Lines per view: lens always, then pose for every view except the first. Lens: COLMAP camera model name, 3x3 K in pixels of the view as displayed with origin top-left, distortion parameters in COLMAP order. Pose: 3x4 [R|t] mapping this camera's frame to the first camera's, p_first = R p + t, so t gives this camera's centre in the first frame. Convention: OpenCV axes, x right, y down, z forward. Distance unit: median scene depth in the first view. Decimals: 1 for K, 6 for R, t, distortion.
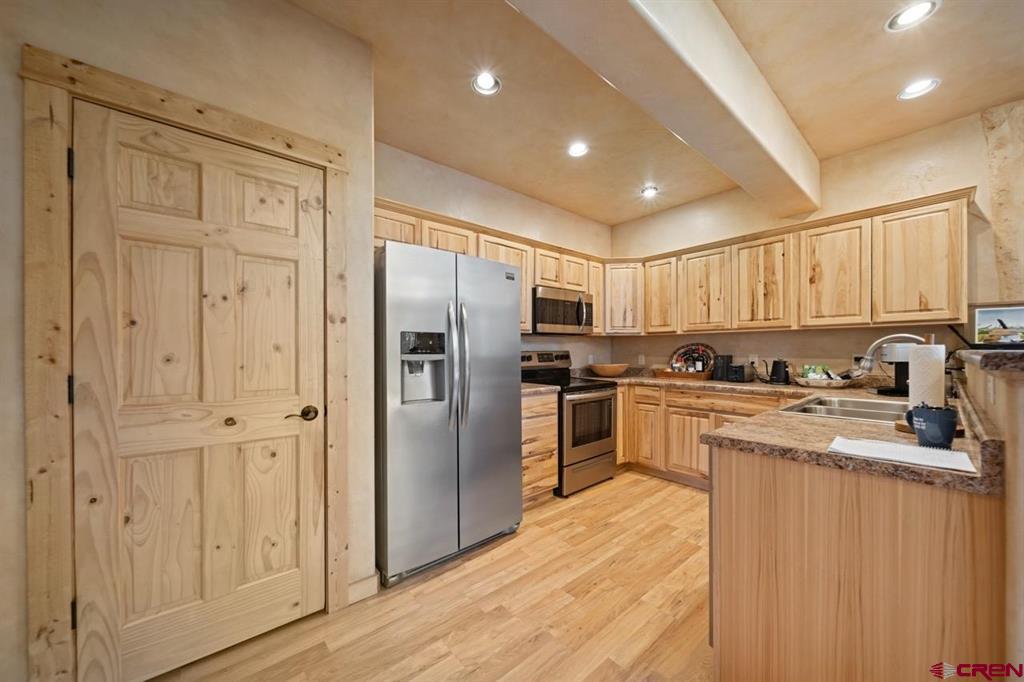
lens RADIAL K [[362.5, 0, 511.9], [0, 362.5, 353.4], [0, 0, 1]] dist [0.000101, -0.002136]
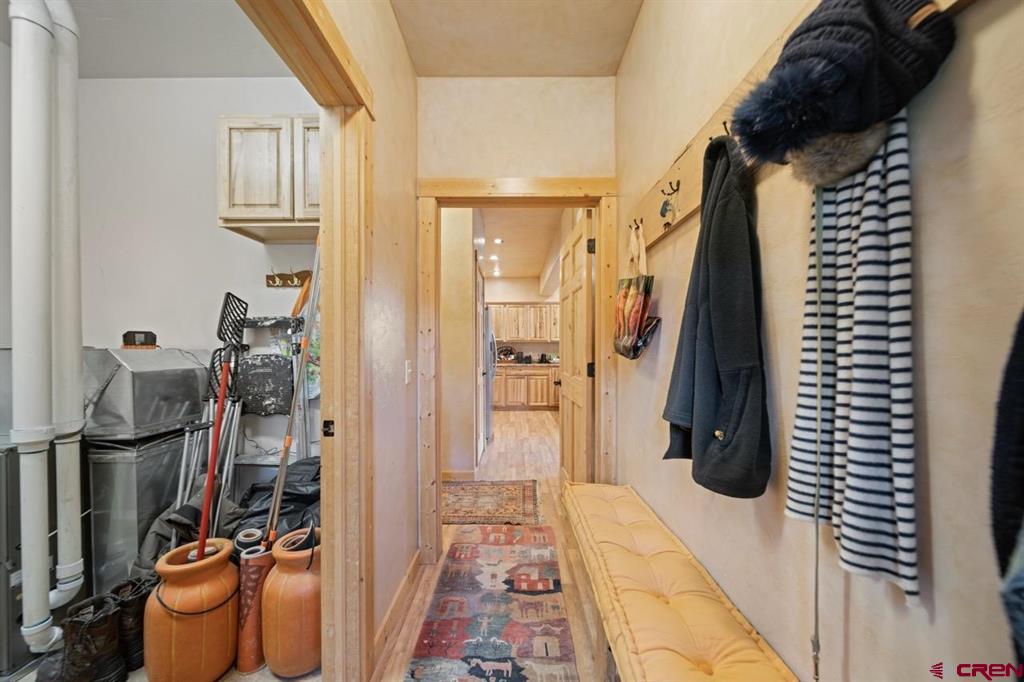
lens RADIAL K [[362.5, 0, 511.9], [0, 362.5, 353.4], [0, 0, 1]] dist [0.000101, -0.002136]
pose [[0.644025, -0.004226, 0.764993, -1.219173], [0.002095, 0.999991, 0.003760, 0.005412], [-0.765002, -0.000819, 0.644027, -0.420663]]
